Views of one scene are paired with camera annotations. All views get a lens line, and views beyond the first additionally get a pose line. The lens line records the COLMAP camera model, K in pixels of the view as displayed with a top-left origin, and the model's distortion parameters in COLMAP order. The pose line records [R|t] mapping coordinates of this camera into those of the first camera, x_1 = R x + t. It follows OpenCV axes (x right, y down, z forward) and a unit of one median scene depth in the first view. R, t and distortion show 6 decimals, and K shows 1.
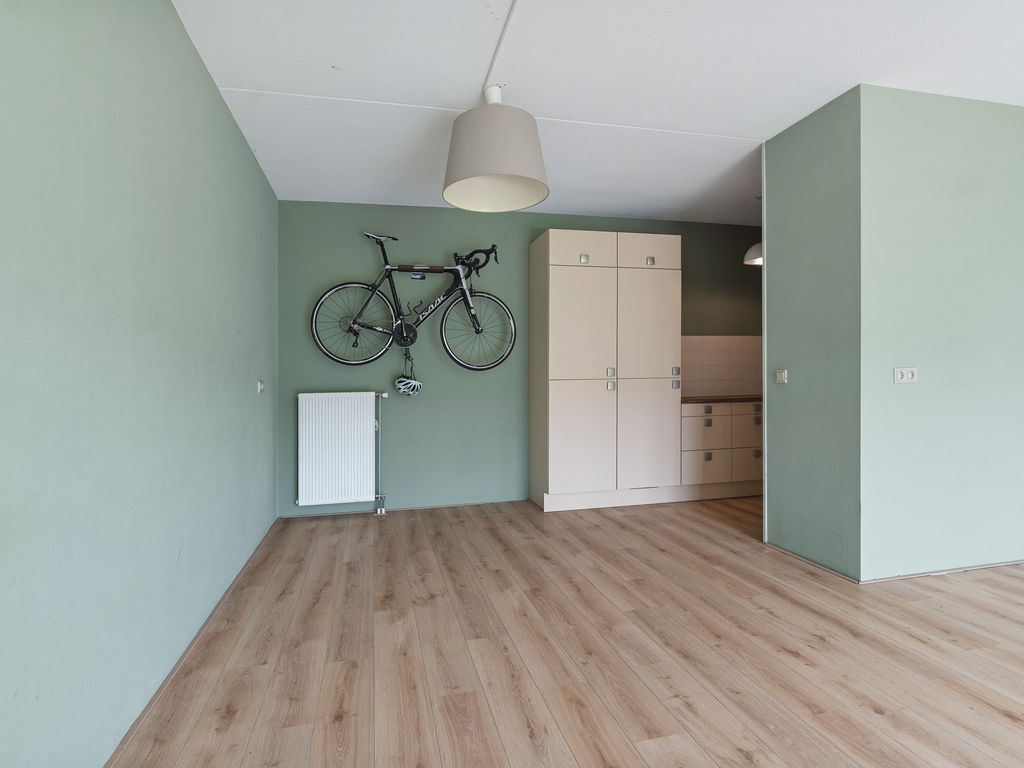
lens RADIAL K [[544.3, 0, 504.8], [0, 544.3, 353.2], [0, 0, 1]] dist [-0.002292, 0.002534]
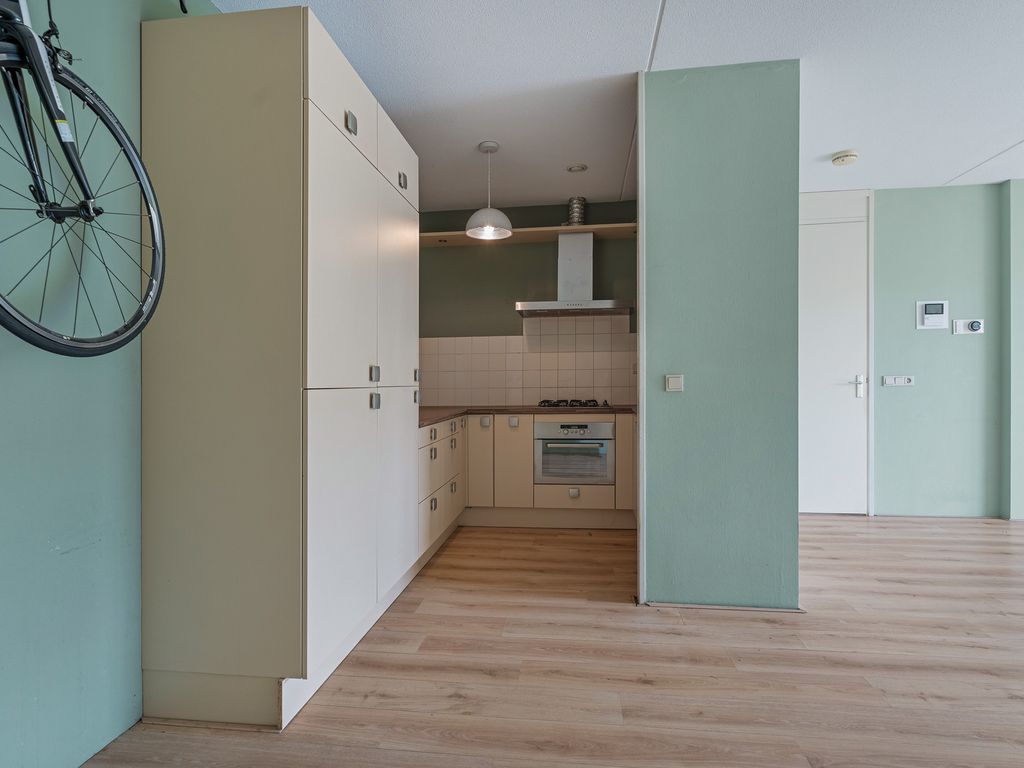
lens RADIAL K [[544.3, 0, 515.1], [0, 544.3, 383.7], [0, 0, 1]] dist [-0.002292, 0.002534]
pose [[0.353366, 0.009699, 0.935435, -0.329098], [-0.040868, 0.999152, 0.005079, 0.051892], [-0.934592, -0.040024, 0.353462, 1.014714]]
